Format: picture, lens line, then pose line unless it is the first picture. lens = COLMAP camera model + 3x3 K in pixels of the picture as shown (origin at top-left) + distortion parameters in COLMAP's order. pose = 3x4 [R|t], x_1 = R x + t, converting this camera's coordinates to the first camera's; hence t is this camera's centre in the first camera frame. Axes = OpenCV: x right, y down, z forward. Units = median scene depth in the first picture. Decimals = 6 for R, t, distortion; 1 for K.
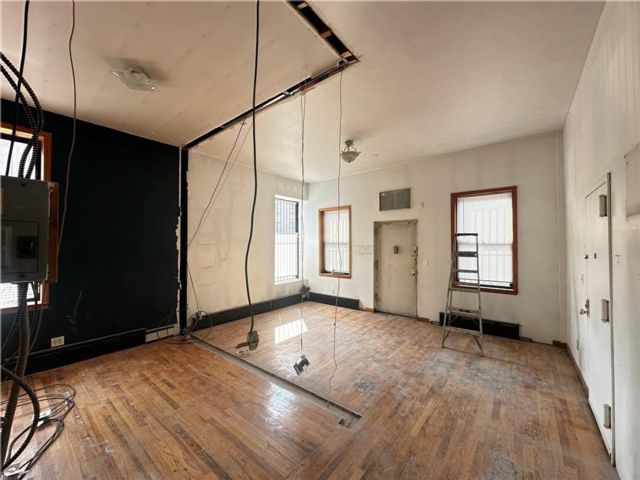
lens RADIAL K [[255.4, 0, 320.1], [0, 255.4, 240.0], [0, 0, 1]] dist [0.001731, 0.000323]
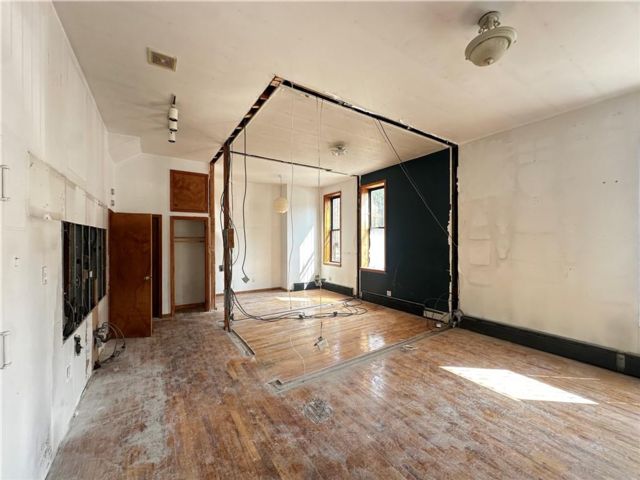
lens RADIAL K [[255.4, 0, 321.2], [0, 255.4, 240.5], [0, 0, 1]] dist [0.001731, 0.000323]
pose [[-0.304642, 0.006330, -0.952446, 0.557459], [0.019842, 0.999803, 0.000299, 0.008602], [0.952260, -0.018807, -0.304708, 0.733006]]
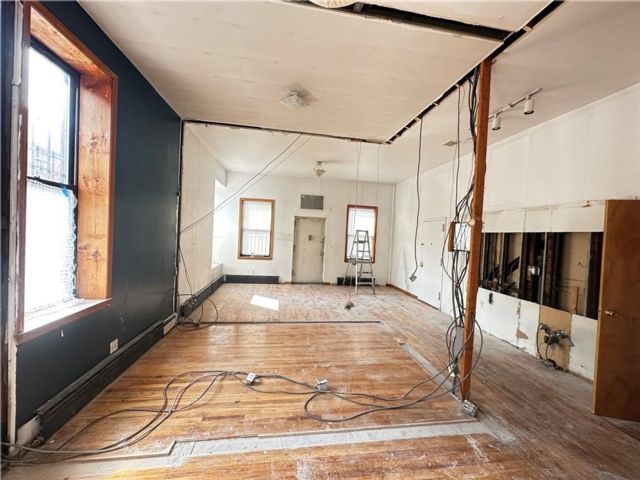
lens RADIAL K [[255.4, 0, 322.9], [0, 255.4, 238.7], [0, 0, 1]] dist [0.001731, 0.000323]
pose [[0.667497, 0.022408, 0.744275, -0.794673], [-0.062444, 0.997711, 0.025964, 0.002656], [-0.741990, -0.063807, 0.667368, 0.008484]]
